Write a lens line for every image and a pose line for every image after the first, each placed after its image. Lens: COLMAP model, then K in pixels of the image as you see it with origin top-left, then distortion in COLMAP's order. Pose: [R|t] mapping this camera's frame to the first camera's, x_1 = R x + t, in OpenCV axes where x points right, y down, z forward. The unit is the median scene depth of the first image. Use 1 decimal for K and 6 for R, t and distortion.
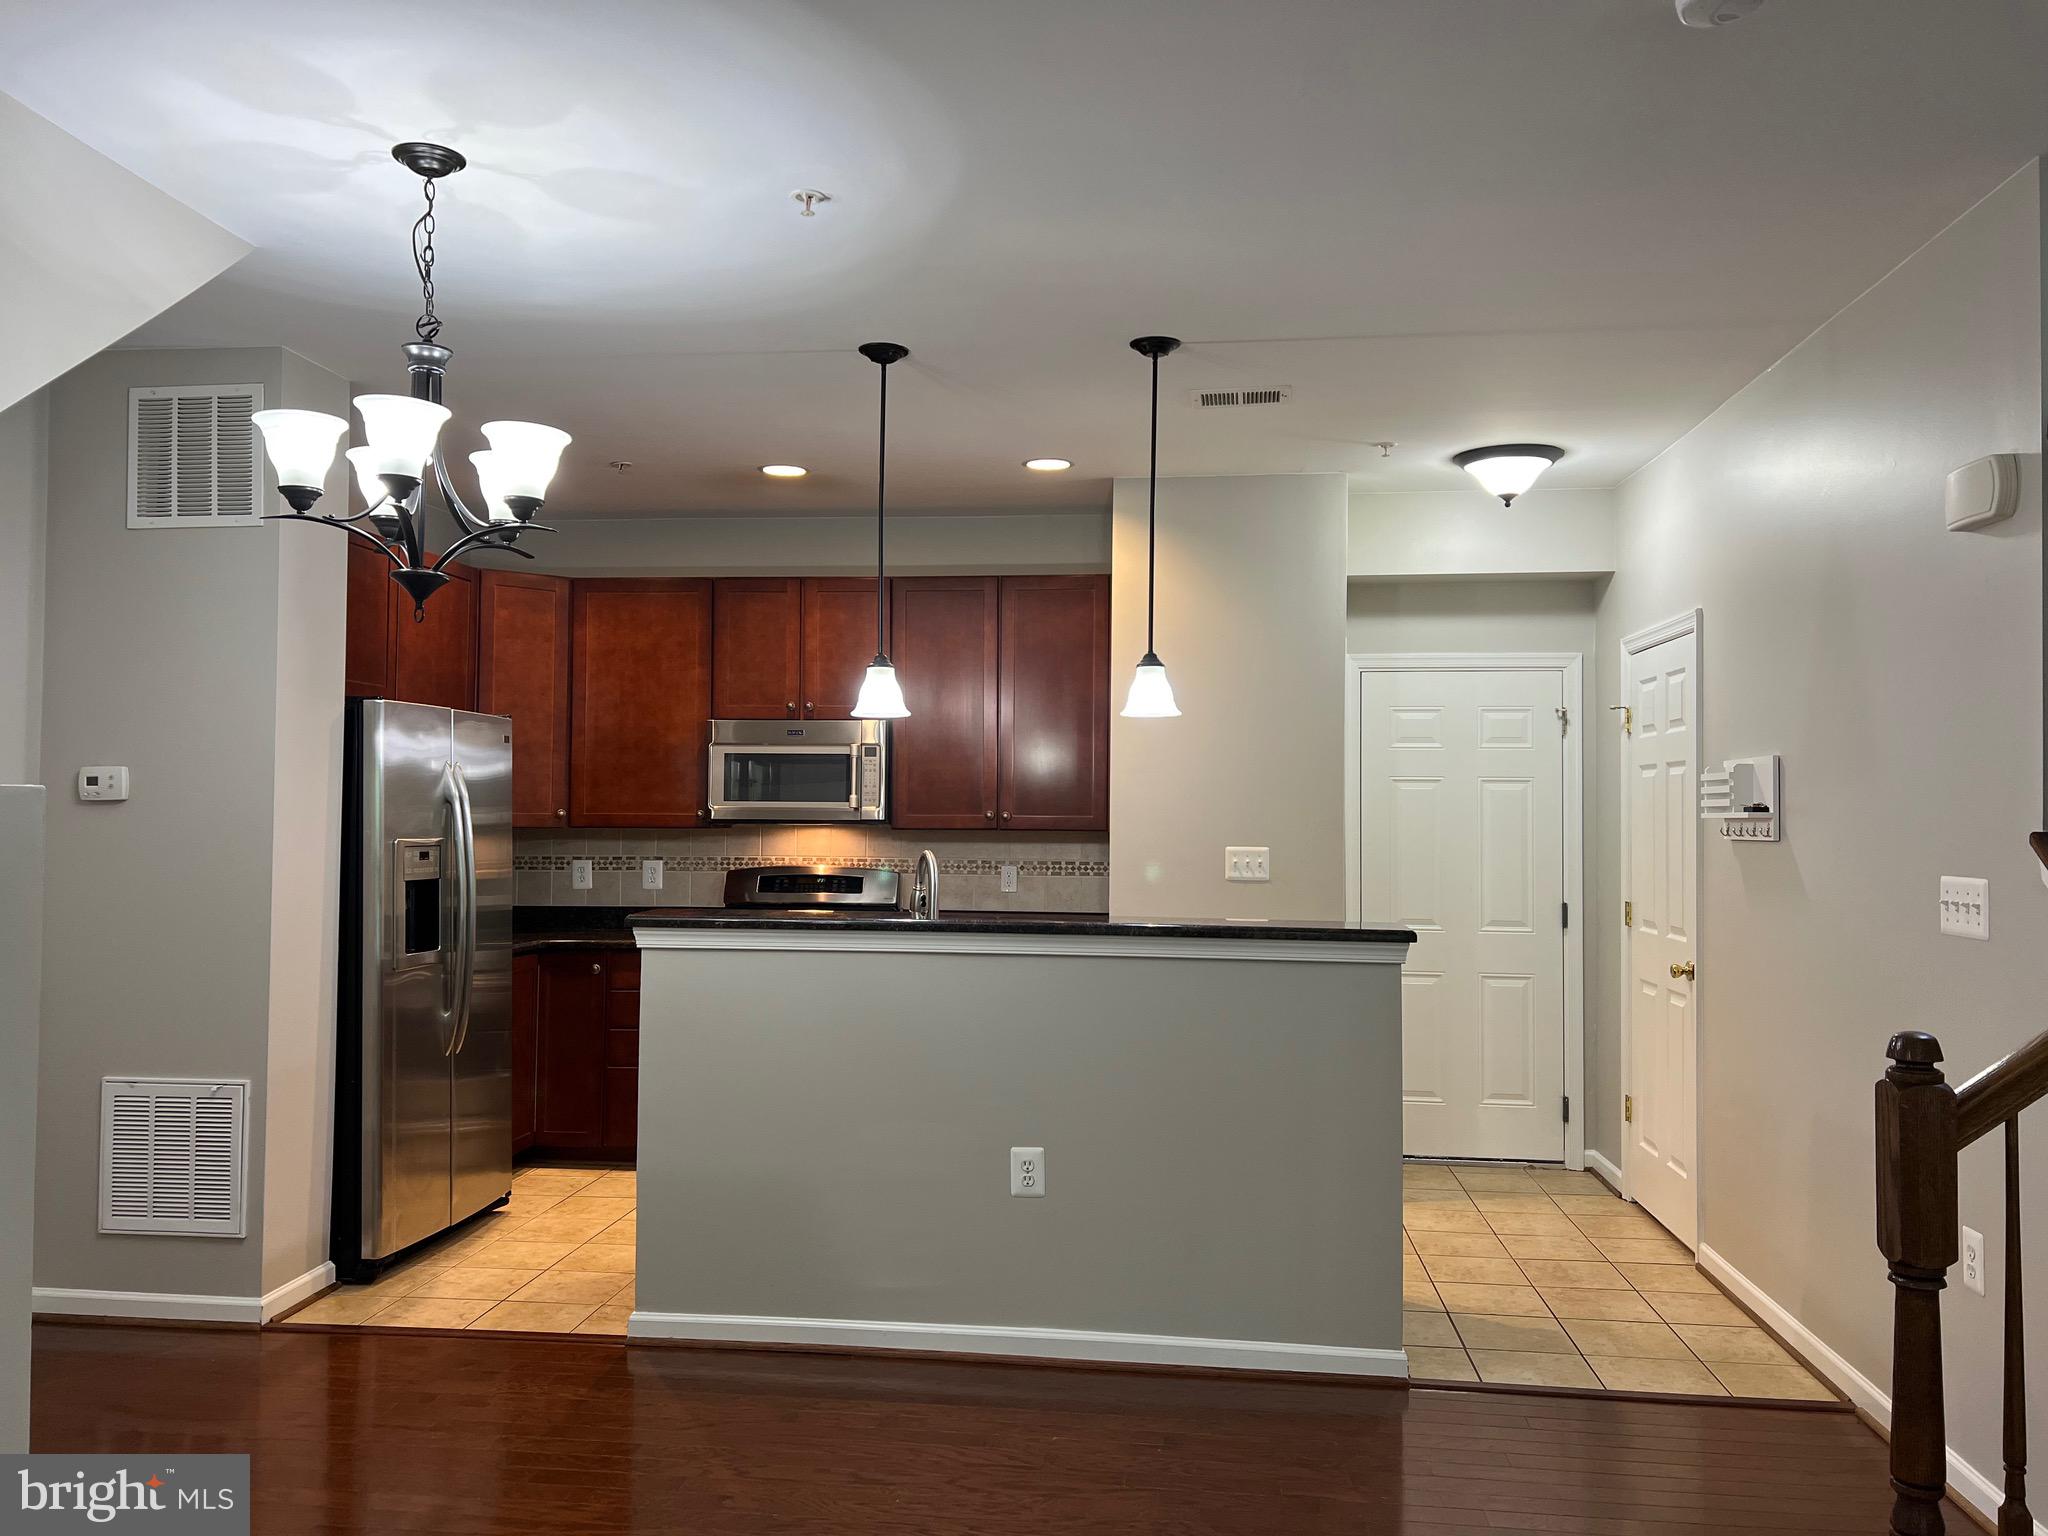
lens RADIAL K [[1544.3, 0, 1024.0], [0, 1544.3, 768.0], [0, 0, 1]] dist [0.024018, -0.005775]
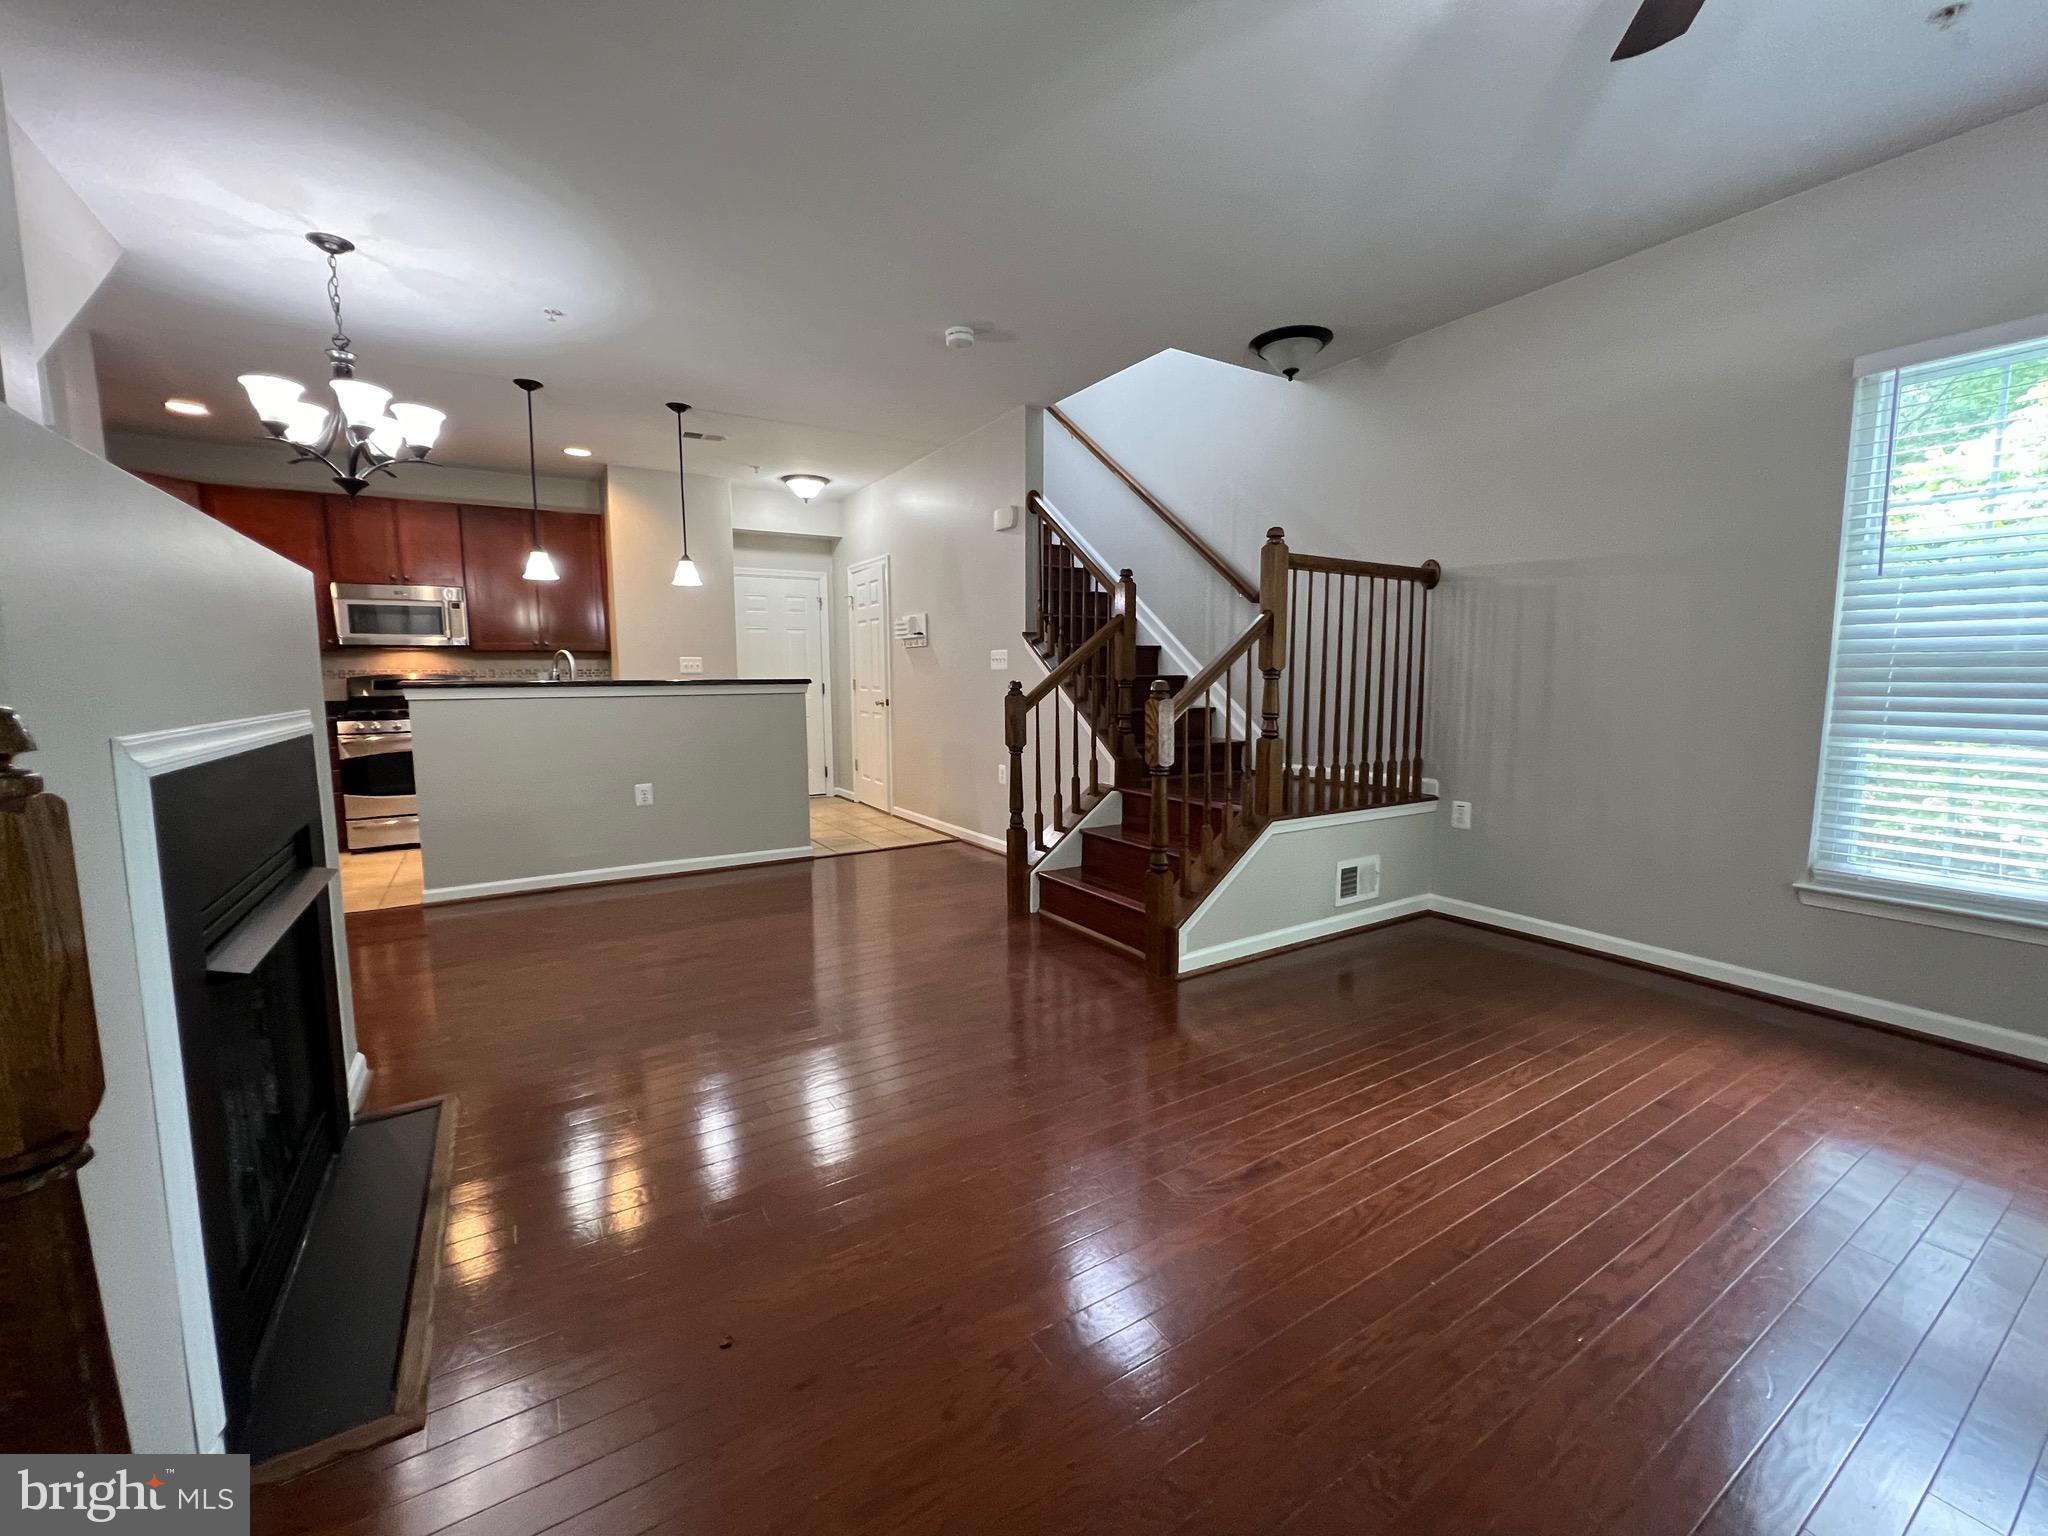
lens RADIAL K [[827.6, 0, 1024.0], [0, 827.6, 768.0], [0, 0, 1]] dist [0.000601, -0.000138]
pose [[0.781435, -0.088197, 0.617722, -0.262170], [-0.002366, 0.989535, 0.144276, 0.046928], [-0.623982, -0.114204, 0.773048, -0.207583]]
